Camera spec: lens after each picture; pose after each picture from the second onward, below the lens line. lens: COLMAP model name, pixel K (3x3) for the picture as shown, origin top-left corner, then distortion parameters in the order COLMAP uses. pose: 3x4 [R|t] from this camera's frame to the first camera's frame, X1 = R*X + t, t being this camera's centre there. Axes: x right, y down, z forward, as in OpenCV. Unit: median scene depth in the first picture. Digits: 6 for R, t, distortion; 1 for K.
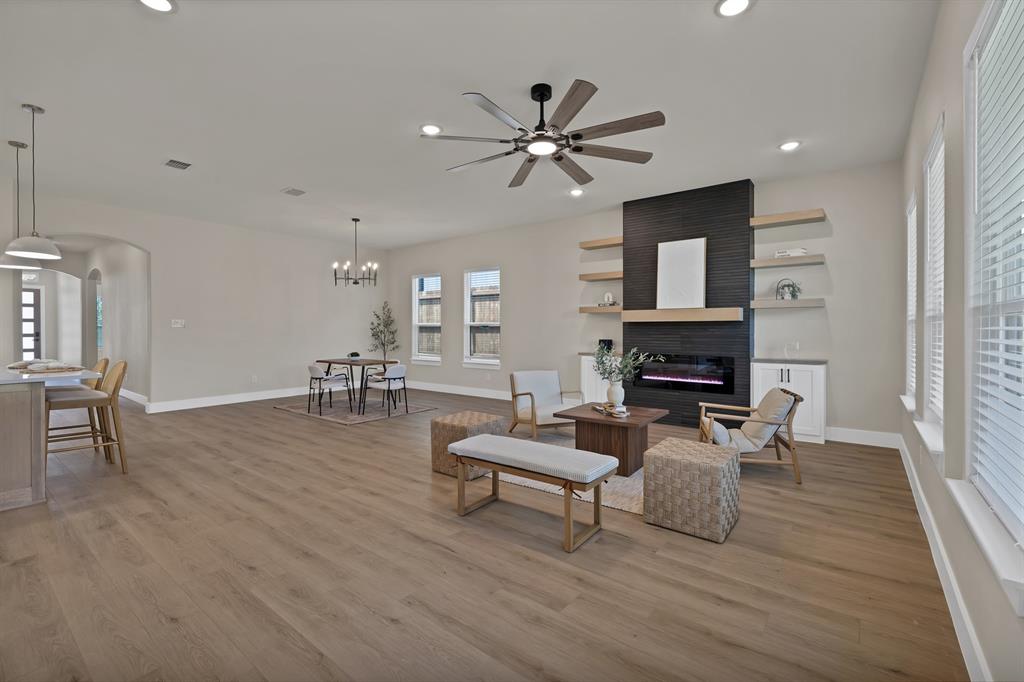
lens RADIAL K [[439.9, 0, 511.0], [0, 439.9, 328.4], [0, 0, 1]] dist [-0.000085, 0.000144]
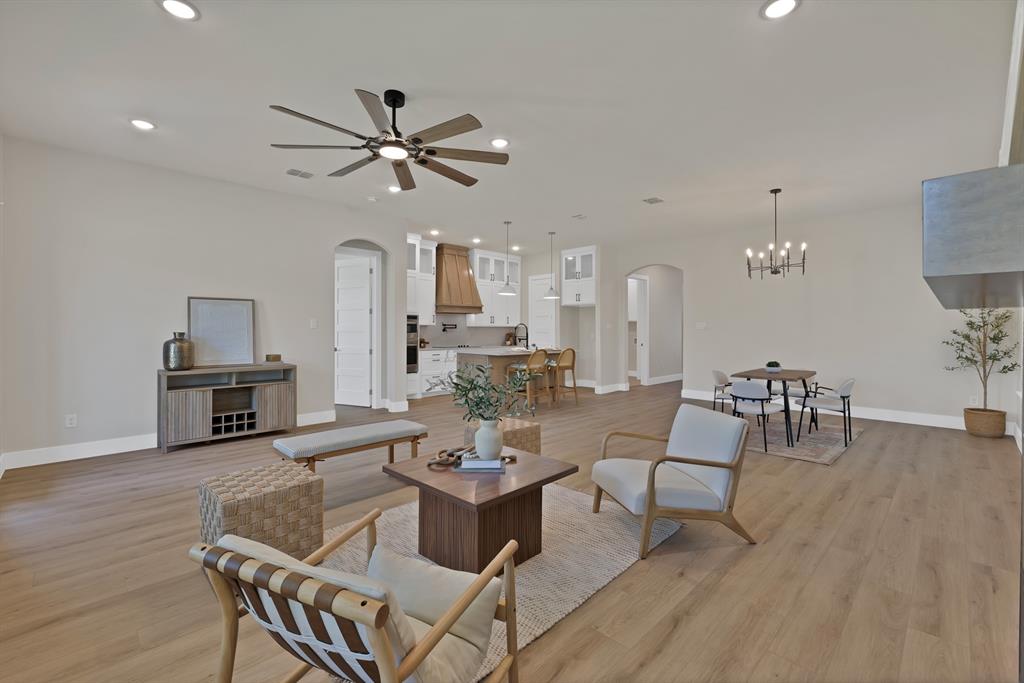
lens RADIAL K [[439.9, 0, 511.0], [0, 439.9, 328.9], [0, 0, 1]] dist [-0.000085, 0.000144]
pose [[-0.112725, 0.000320, -0.993626, 0.773073], [-0.011051, 0.999938, 0.001576, 0.001768], [0.993565, 0.011158, -0.112714, 1.023178]]
